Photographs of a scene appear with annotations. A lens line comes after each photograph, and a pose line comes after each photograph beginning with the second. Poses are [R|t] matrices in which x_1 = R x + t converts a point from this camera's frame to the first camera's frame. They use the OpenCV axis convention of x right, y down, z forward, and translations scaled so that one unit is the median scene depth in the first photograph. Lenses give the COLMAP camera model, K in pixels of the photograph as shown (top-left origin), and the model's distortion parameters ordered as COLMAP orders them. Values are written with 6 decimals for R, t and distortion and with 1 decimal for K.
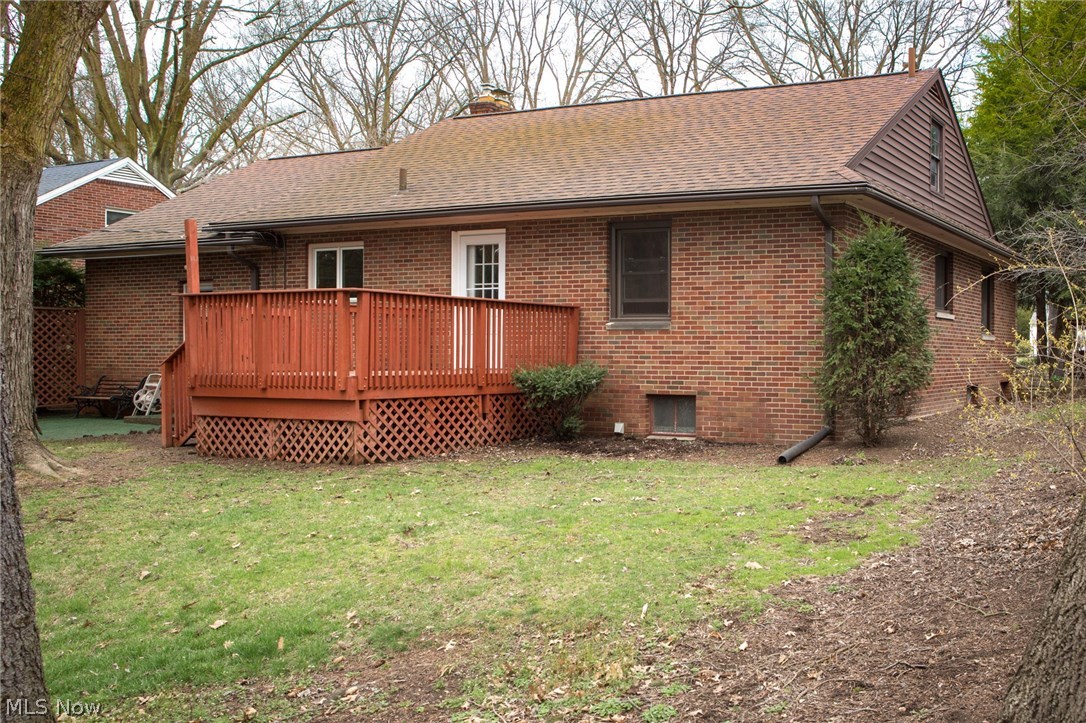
lens RADIAL K [[1155.8, 0, 543.5], [0, 1155.8, 359.2], [0, 0, 1]] dist [-0.017626, 0.000000]
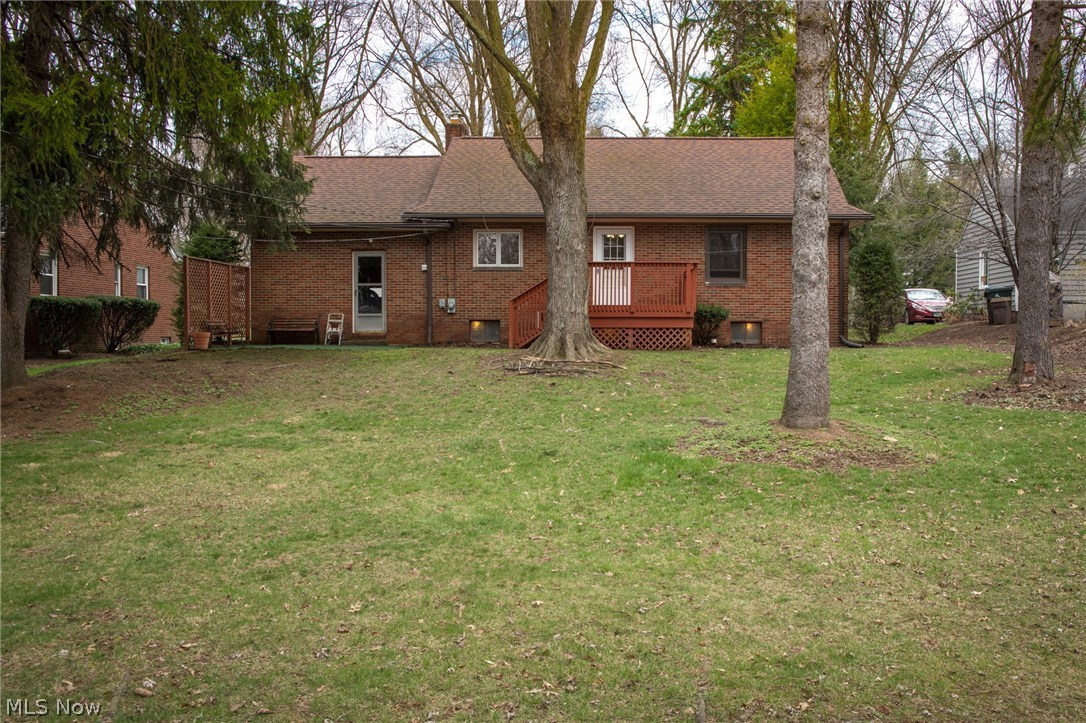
lens RADIAL K [[1072.3, 0, 543.4], [0, 1072.3, 361.1], [0, 0, 1]] dist [0.016032, 0.000000]
pose [[0.928723, -0.009252, 0.370660, -0.774064], [-0.002787, 0.999486, 0.031932, 0.037476], [-0.370765, -0.030689, 0.928220, -0.445704]]
